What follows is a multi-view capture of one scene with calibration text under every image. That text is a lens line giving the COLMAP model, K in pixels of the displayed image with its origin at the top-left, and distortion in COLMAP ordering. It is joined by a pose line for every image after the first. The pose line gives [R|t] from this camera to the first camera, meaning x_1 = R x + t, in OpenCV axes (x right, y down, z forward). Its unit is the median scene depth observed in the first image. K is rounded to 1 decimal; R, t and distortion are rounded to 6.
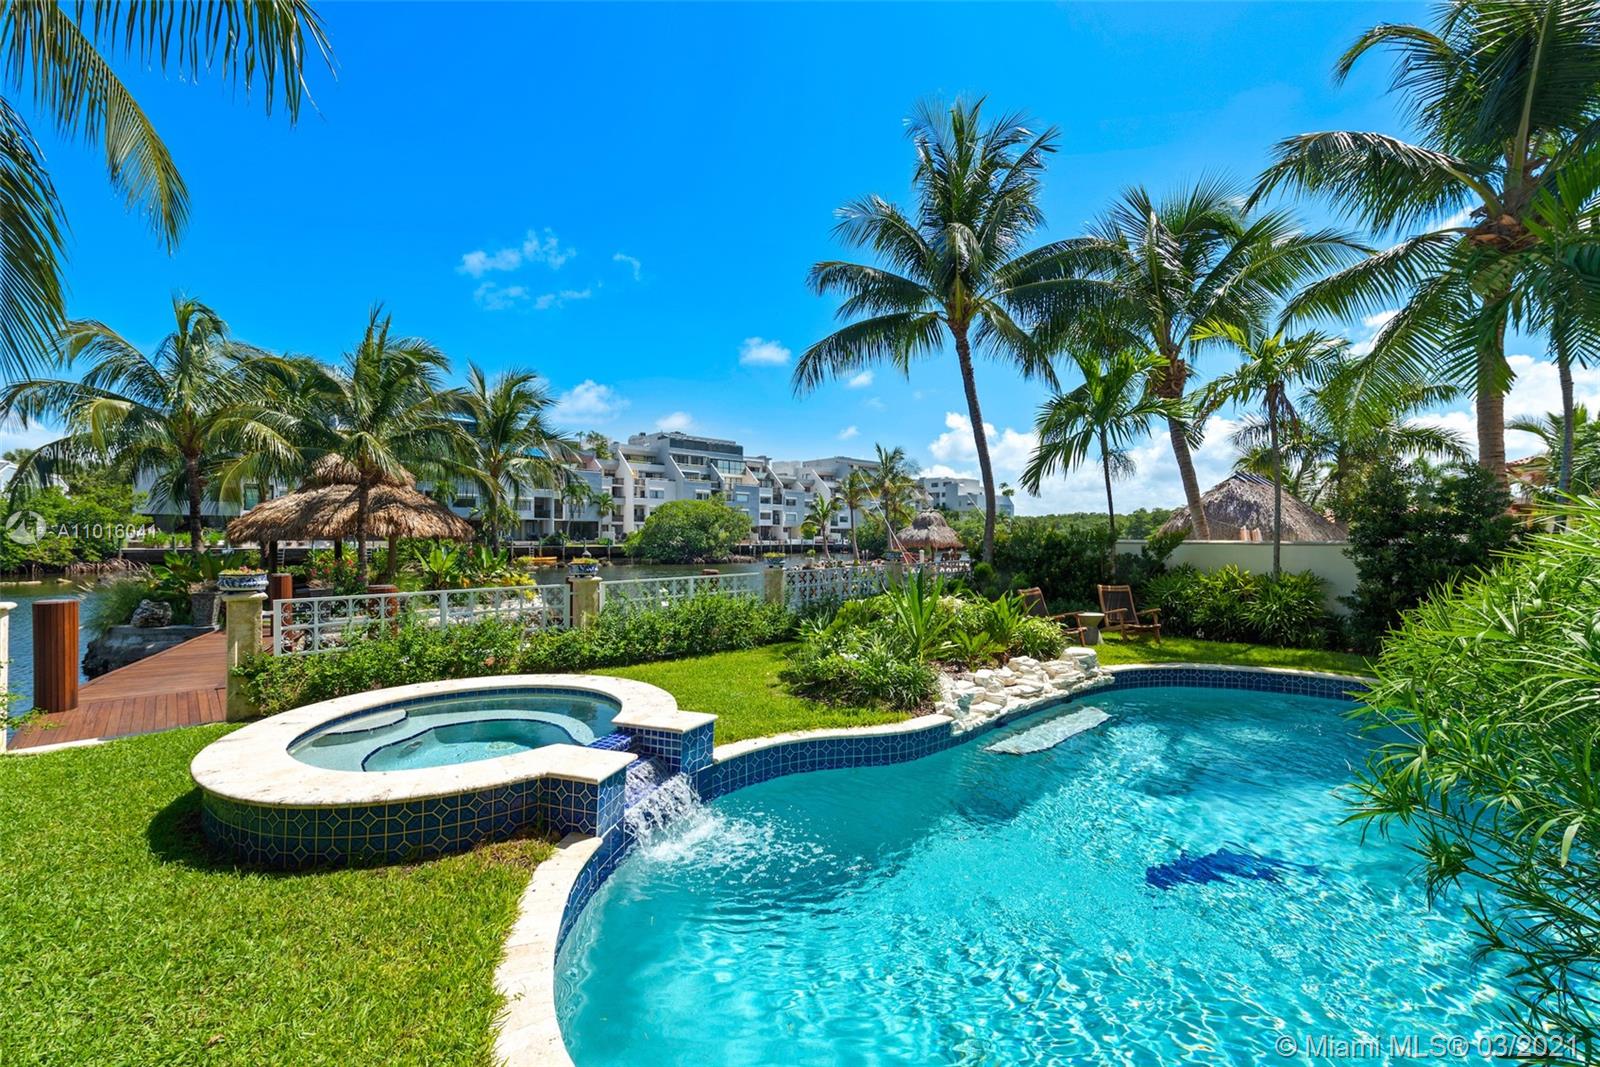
lens RADIAL K [[640.9, 0, 820.3], [0, 640.9, 537.8], [0, 0, 1]] dist [0.010885, -0.002305]
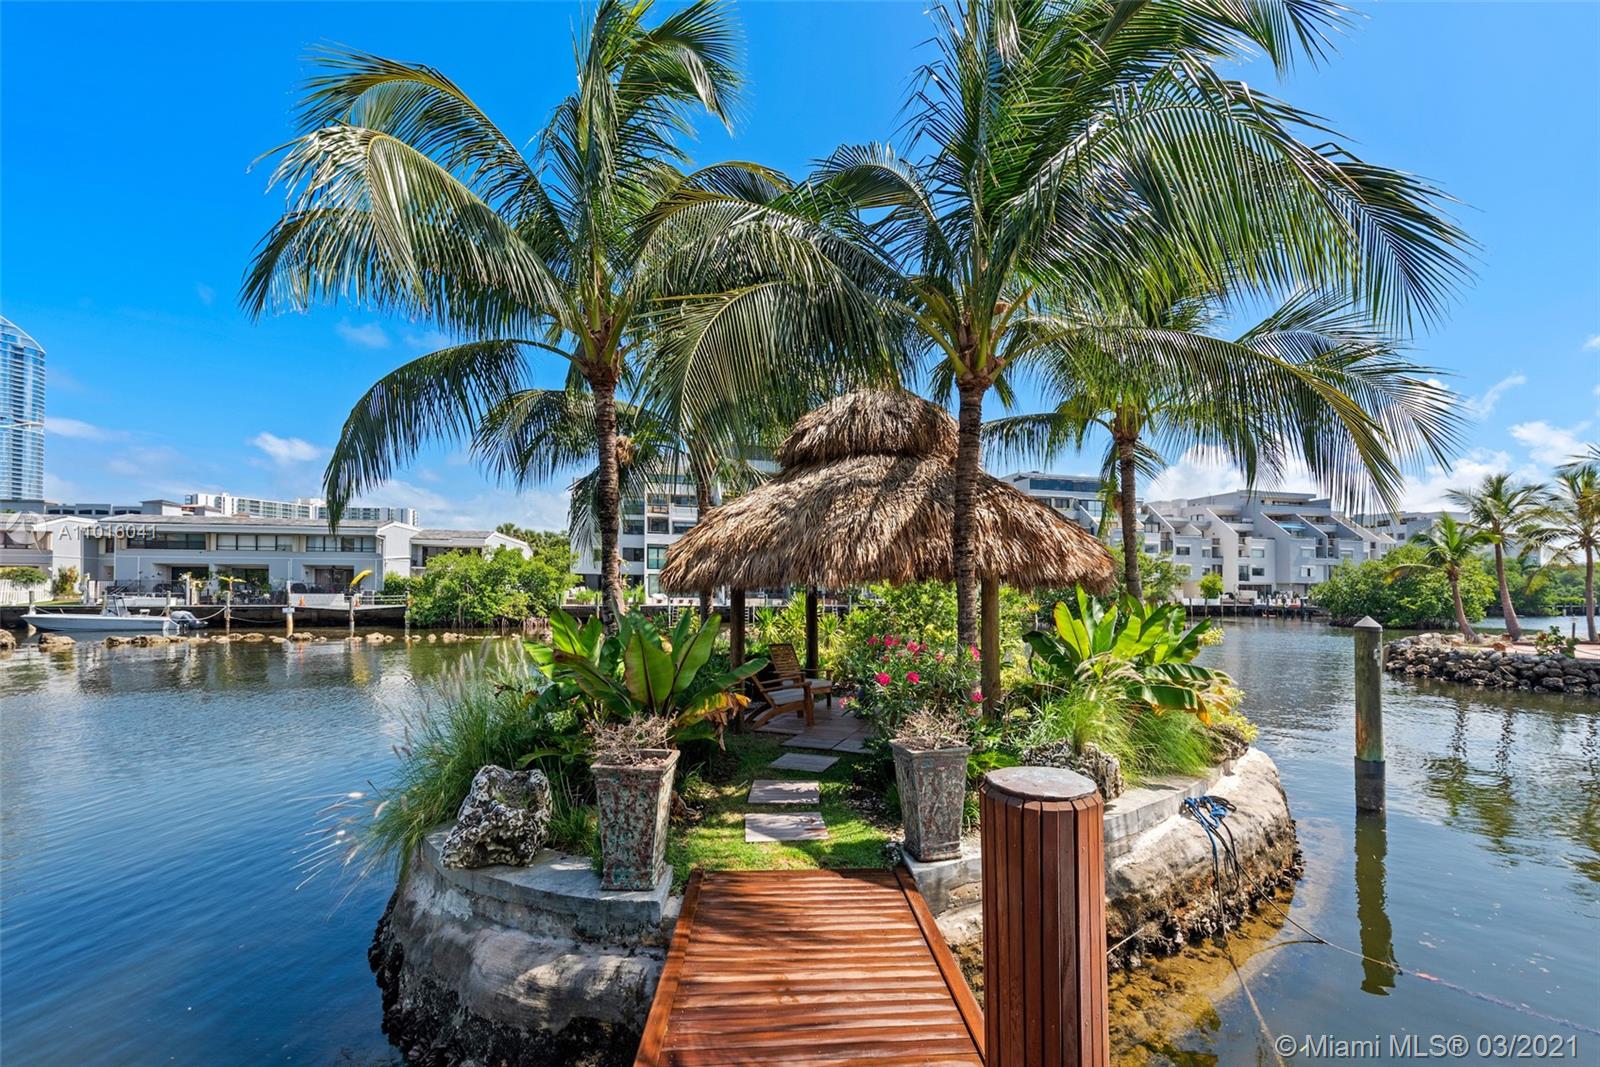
lens RADIAL K [[640.9, 0, 808.8], [0, 640.9, 591.9], [0, 0, 1]] dist [0.010885, -0.002305]
pose [[0.890730, -0.003306, -0.454521, -0.455112], [-0.000788, 0.999961, -0.008819, 0.008267], [0.454532, 0.008213, 0.890693, 0.472882]]
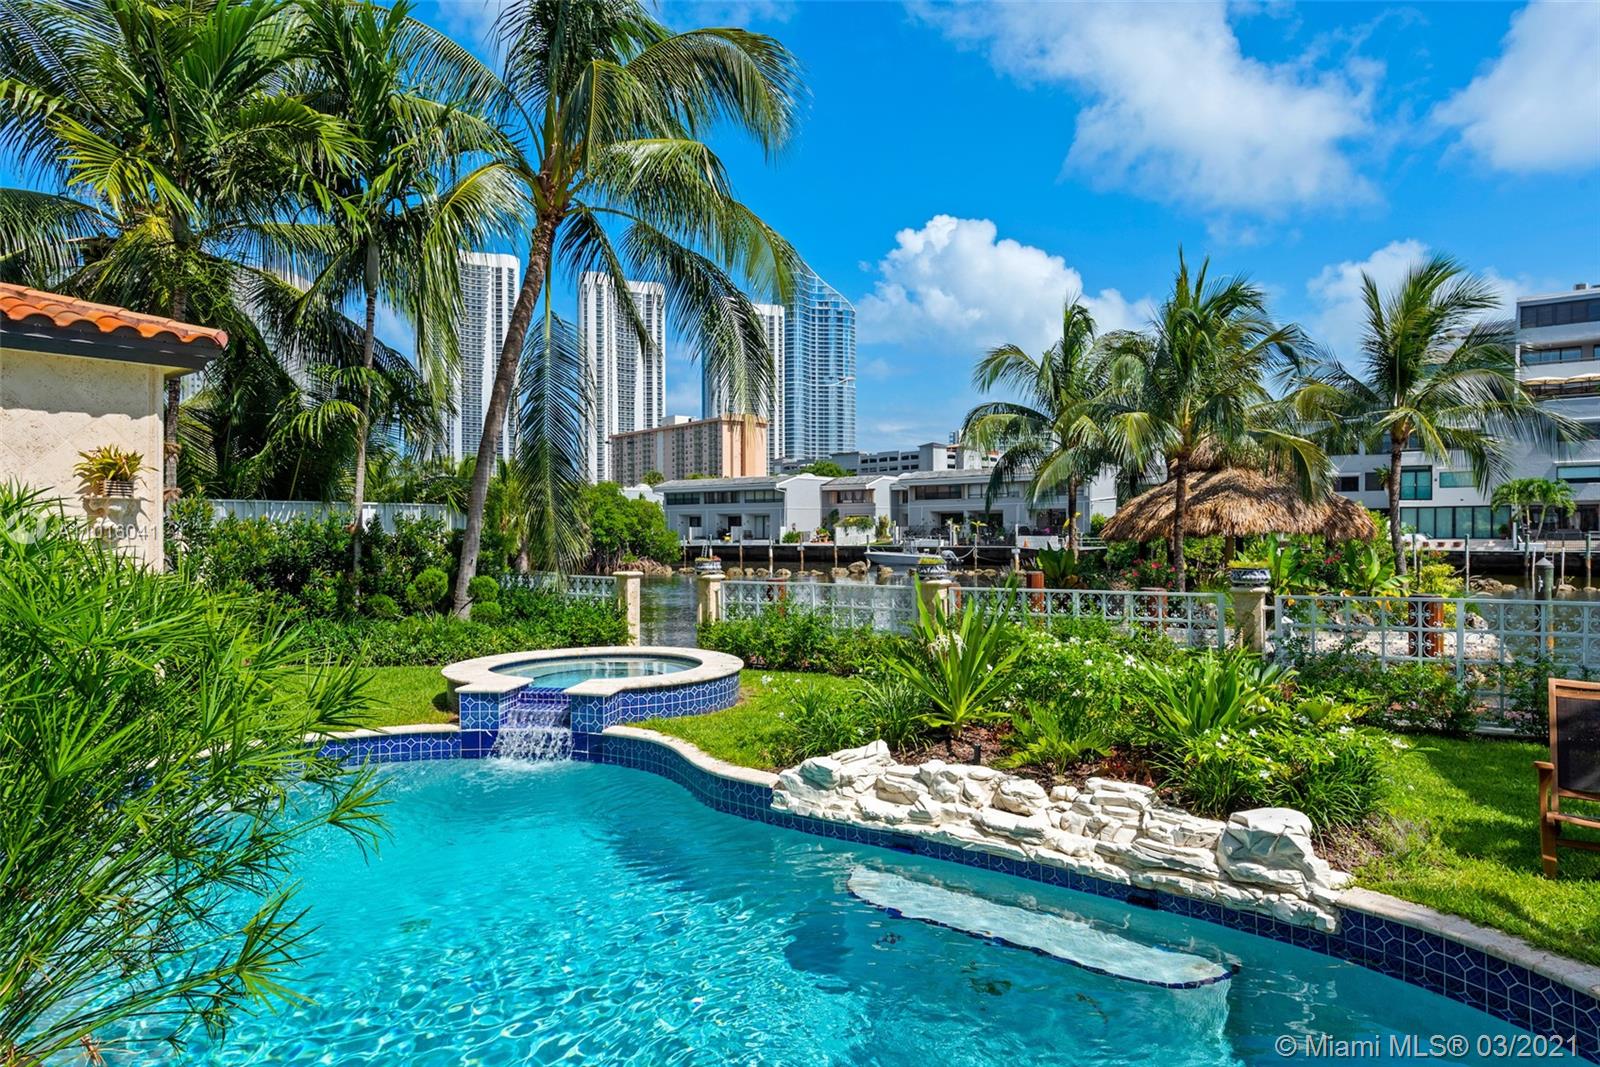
lens RADIAL K [[976.9, 0, 809.6], [0, 976.9, 534.9], [0, 0, 1]] dist [0.006310, -0.004793]
pose [[0.187071, -0.002959, -0.982342, 0.323183], [0.002406, 0.999994, -0.002554, 0.000917], [0.982343, -0.001886, 0.187077, 0.208900]]
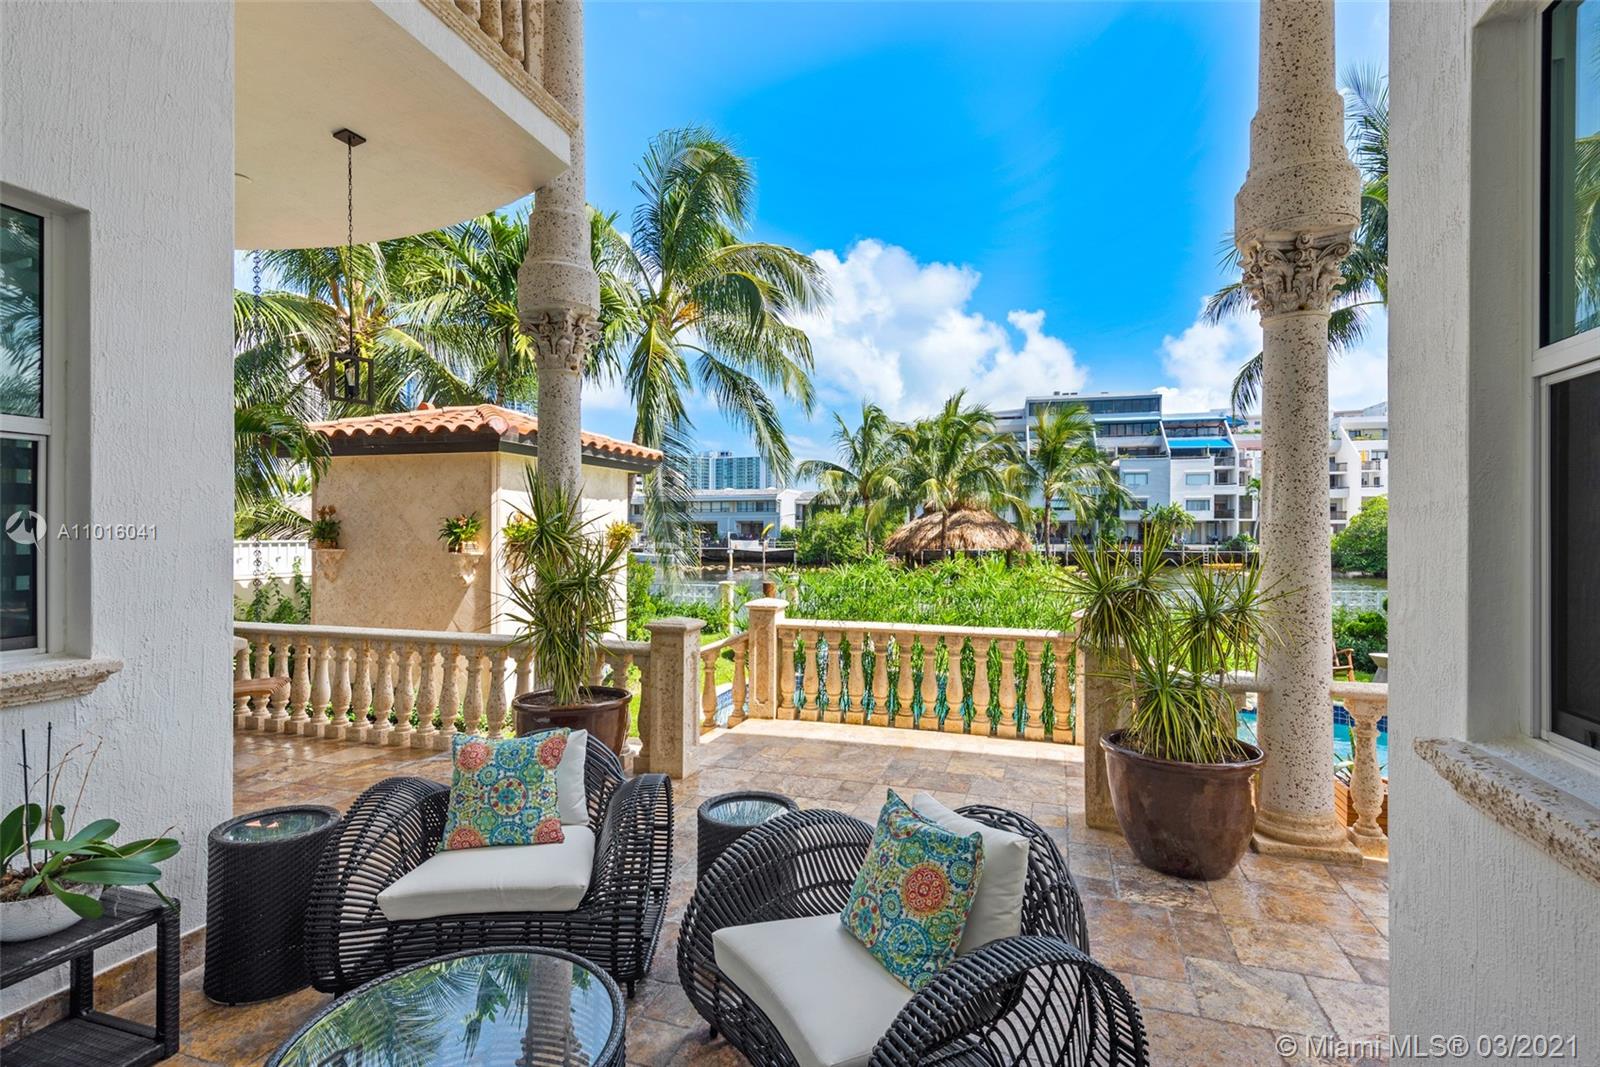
lens RADIAL K [[758.0, 0, 811.8], [0, 758.0, 527.2], [0, 0, 1]] dist [0.017810, -0.001467]
pose [[0.554995, -0.009736, -0.831797, 0.376943], [-0.000004, 0.999931, -0.011706, -0.021994], [0.831854, 0.006500, 0.554957, -0.124959]]
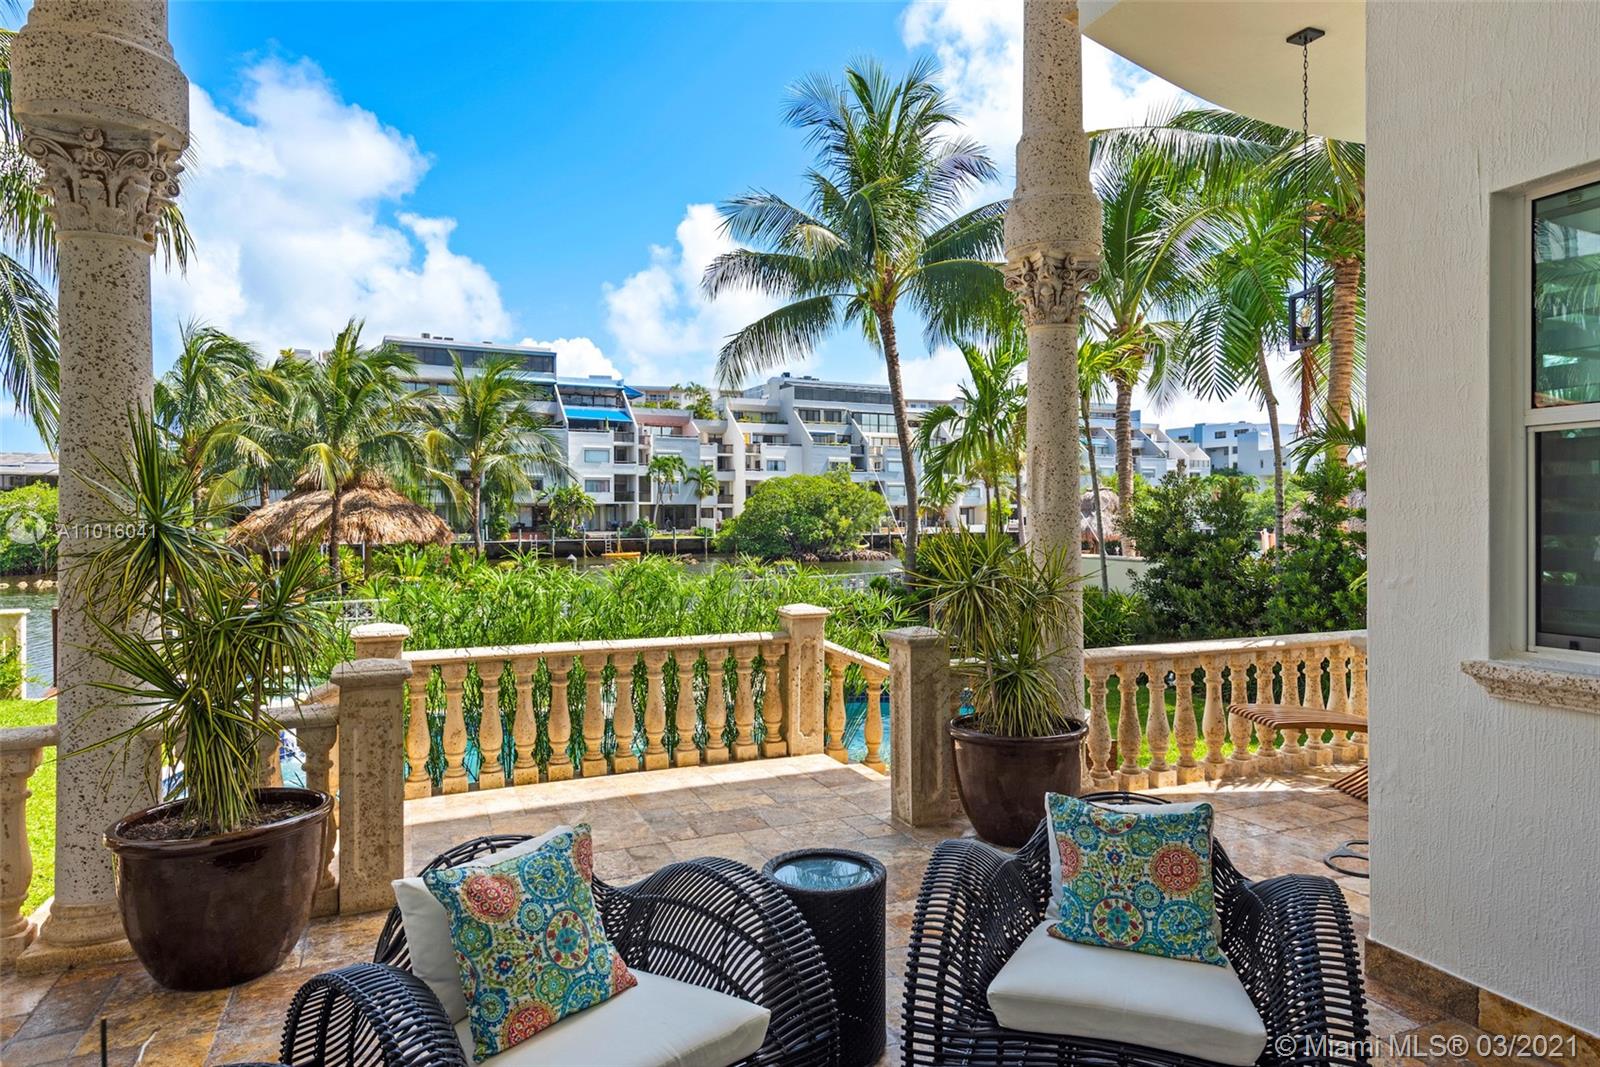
lens RADIAL K [[964.3, 0, 826.1], [0, 964.3, 523.0], [0, 0, 1]] dist [0.014977, -0.003232]
pose [[0.968270, -0.008062, -0.249777, 0.292573], [0.009389, 0.999947, 0.004123, -0.023989], [0.249731, -0.006338, 0.968295, -0.193596]]
